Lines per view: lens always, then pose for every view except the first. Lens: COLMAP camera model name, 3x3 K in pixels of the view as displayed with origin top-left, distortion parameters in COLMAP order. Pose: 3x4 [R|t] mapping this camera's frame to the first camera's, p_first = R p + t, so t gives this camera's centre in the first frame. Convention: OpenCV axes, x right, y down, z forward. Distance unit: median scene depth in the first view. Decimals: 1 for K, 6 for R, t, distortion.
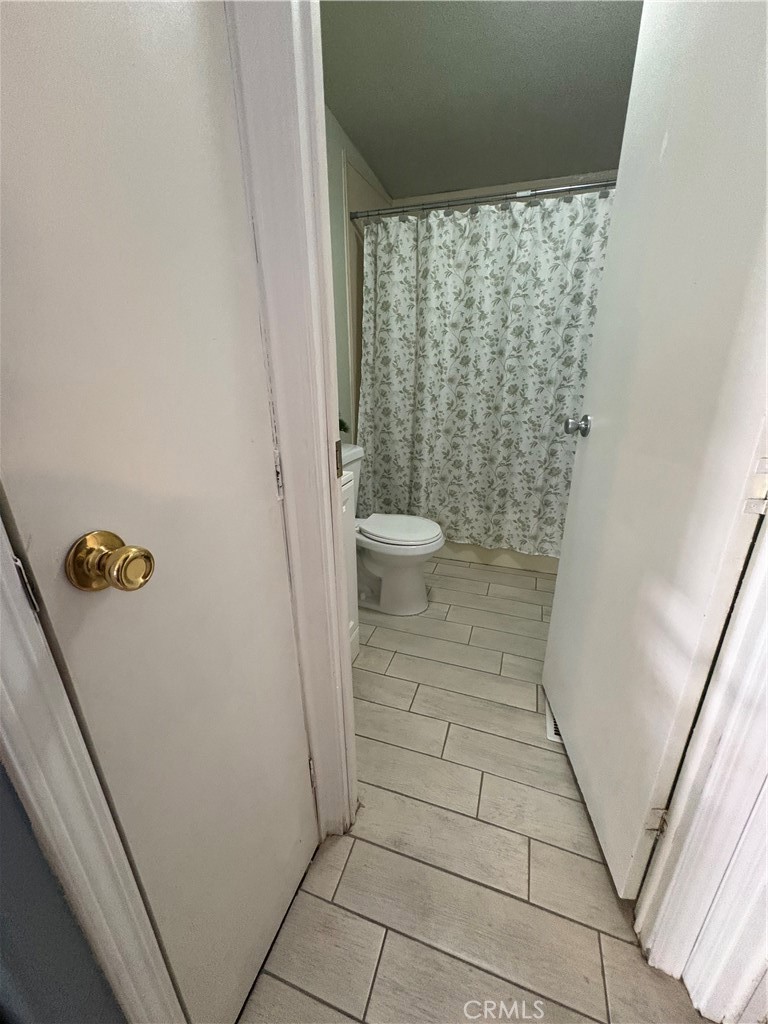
lens RADIAL K [[405.7, 0, 384.5], [0, 405.7, 512.1], [0, 0, 1]] dist [-0.000182, 0.000092]
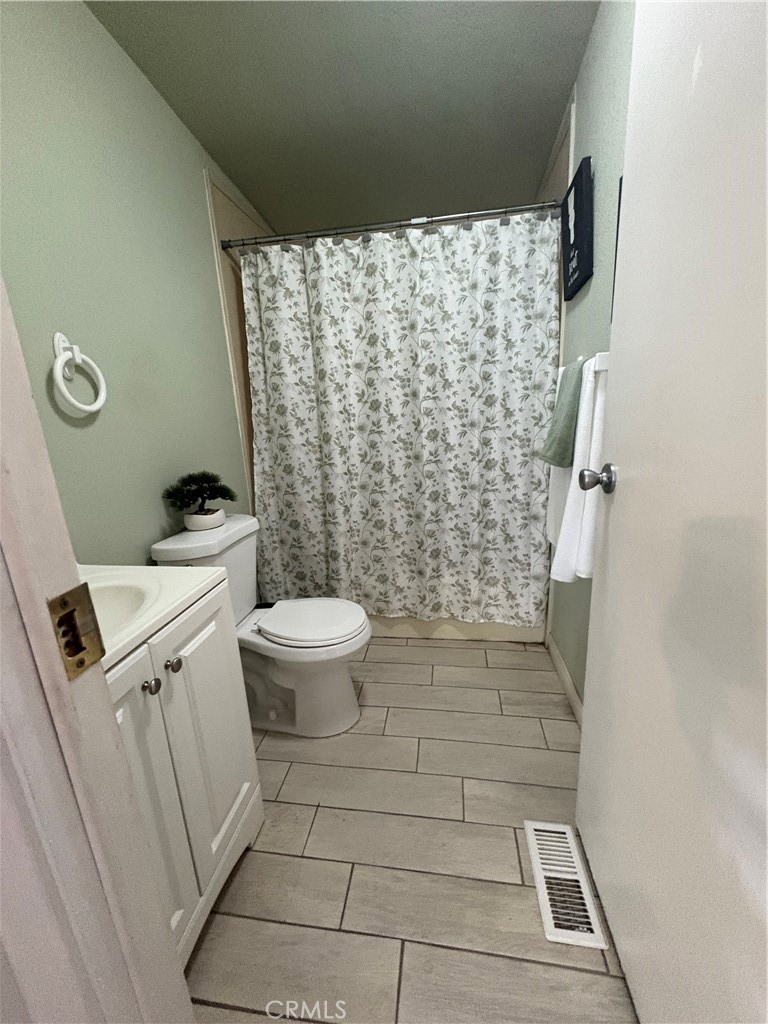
lens RADIAL K [[405.7, 0, 383.3], [0, 405.7, 513.5], [0, 0, 1]] dist [-0.000182, 0.000092]
pose [[0.981531, -0.088646, 0.169524, 0.051296], [0.106137, 0.989604, -0.097048, -0.063354], [-0.159158, 0.113248, 0.980736, 0.186383]]
